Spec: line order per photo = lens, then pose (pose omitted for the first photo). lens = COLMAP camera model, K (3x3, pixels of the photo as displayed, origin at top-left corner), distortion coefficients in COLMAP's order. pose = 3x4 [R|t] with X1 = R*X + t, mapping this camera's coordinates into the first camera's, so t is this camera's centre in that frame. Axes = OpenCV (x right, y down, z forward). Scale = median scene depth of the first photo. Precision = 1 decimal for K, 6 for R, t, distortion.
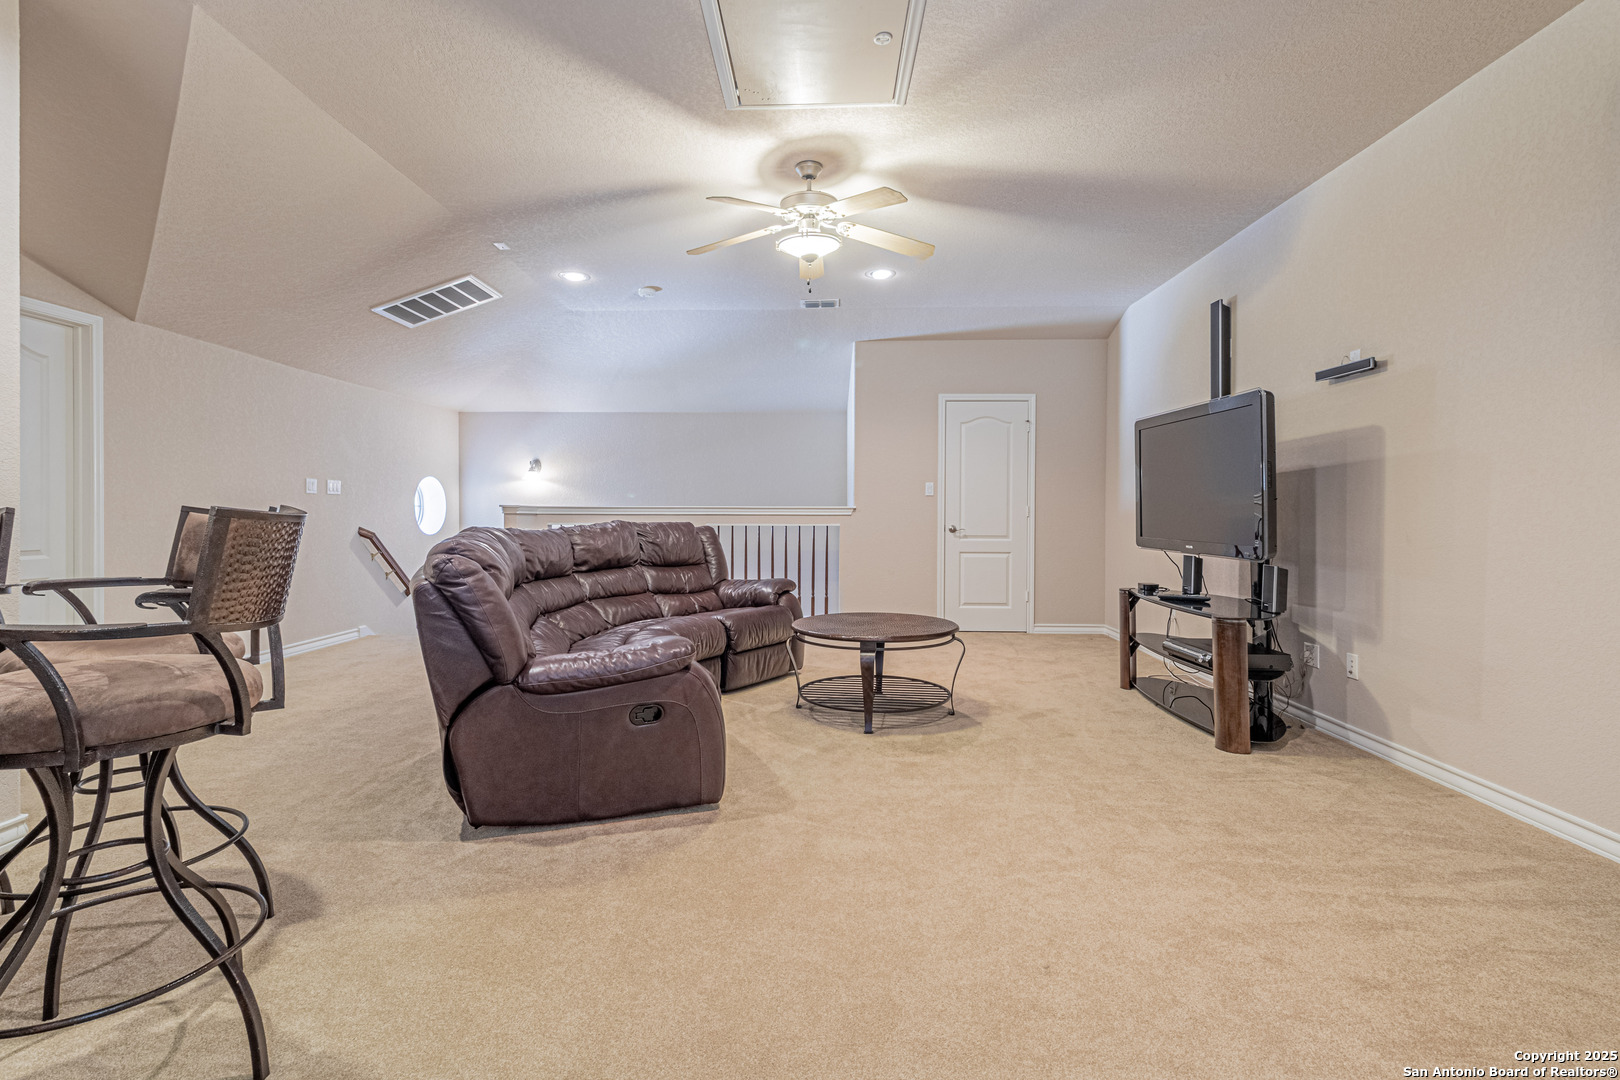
lens RADIAL K [[755.2, 0, 789.0], [0, 755.2, 518.3], [0, 0, 1]] dist [0.006021, -0.000175]
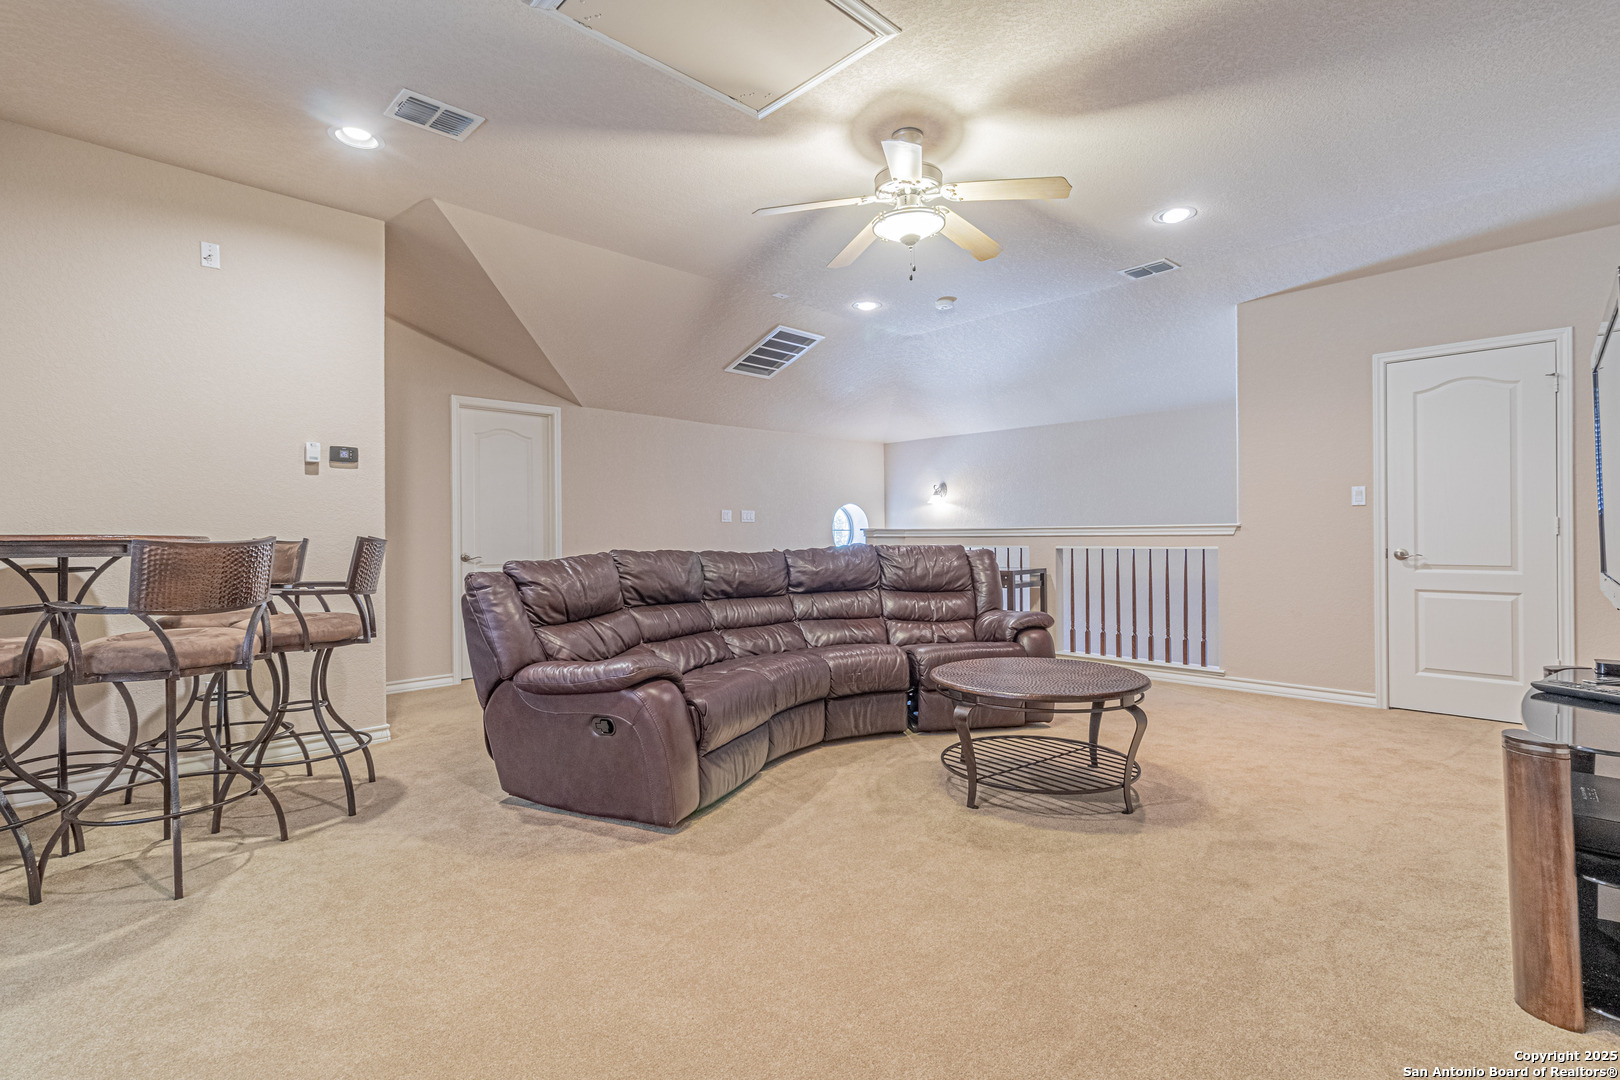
lens RADIAL K [[755.2, 0, 807.4], [0, 755.2, 537.8], [0, 0, 1]] dist [0.006021, -0.000175]
pose [[0.731176, -0.007079, -0.682153, 0.436263], [0.005387, 0.999975, -0.004603, -0.000586], [0.682168, -0.000309, 0.731195, 0.238444]]
